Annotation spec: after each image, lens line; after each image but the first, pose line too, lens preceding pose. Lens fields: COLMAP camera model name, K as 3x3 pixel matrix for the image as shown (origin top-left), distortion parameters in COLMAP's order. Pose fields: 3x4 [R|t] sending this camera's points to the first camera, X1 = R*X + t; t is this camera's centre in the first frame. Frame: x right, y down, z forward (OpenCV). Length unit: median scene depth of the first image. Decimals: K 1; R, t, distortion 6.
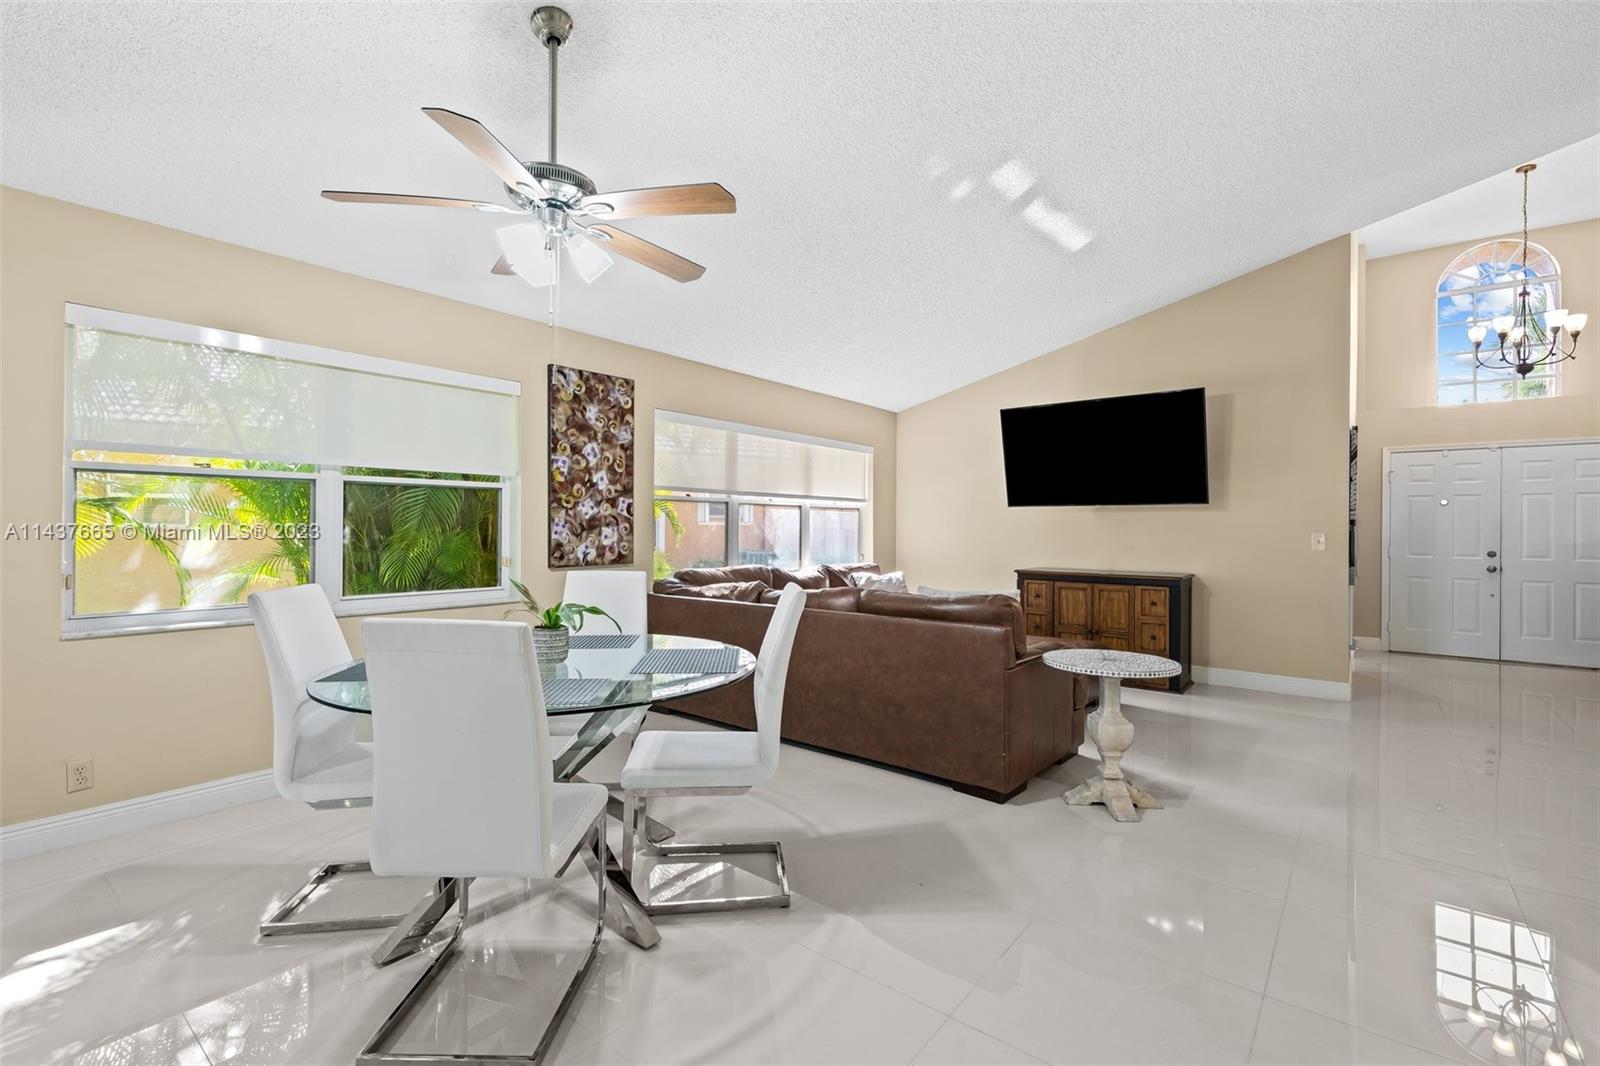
lens RADIAL K [[713.1, 0, 797.0], [0, 713.1, 532.5], [0, 0, 1]] dist [0.005243, -0.005178]
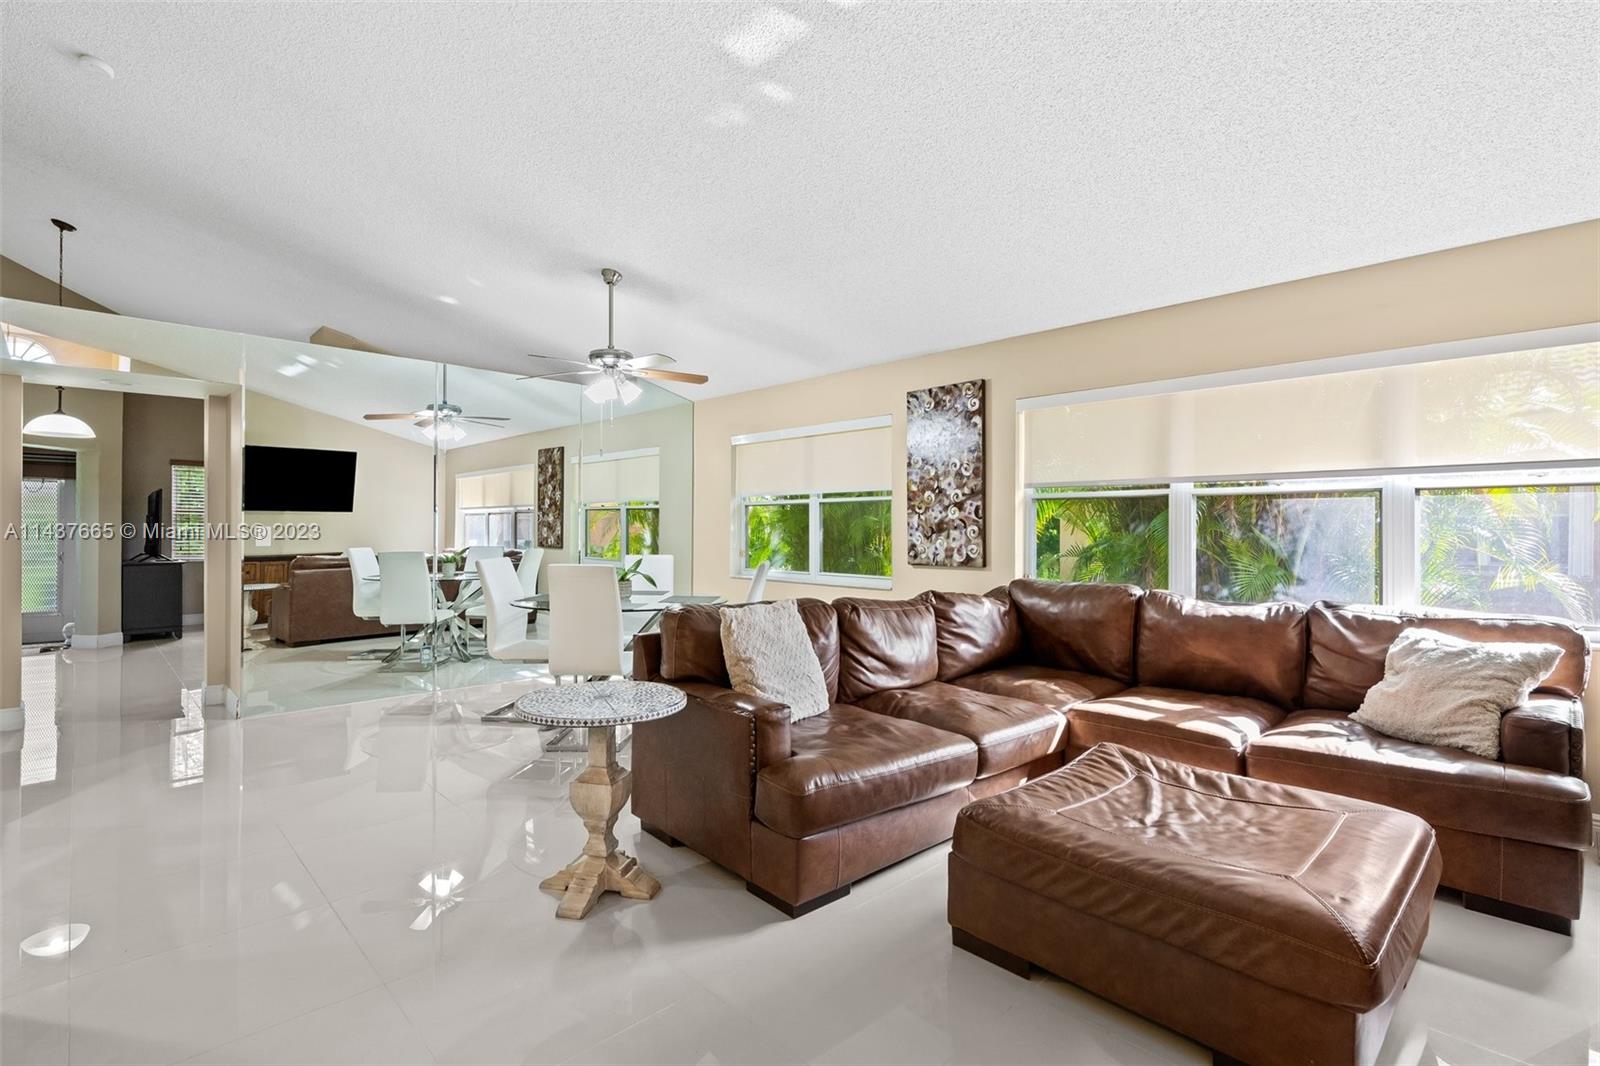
lens RADIAL K [[745.5, 0, 791.9], [0, 745.5, 530.4], [0, 0, 1]] dist [0.007220, -0.005830]
pose [[-0.135361, -0.001807, -0.990795, 0.853496], [-0.010279, 0.999947, -0.000419, -0.004237], [0.990743, 0.010127, -0.135372, 0.923009]]
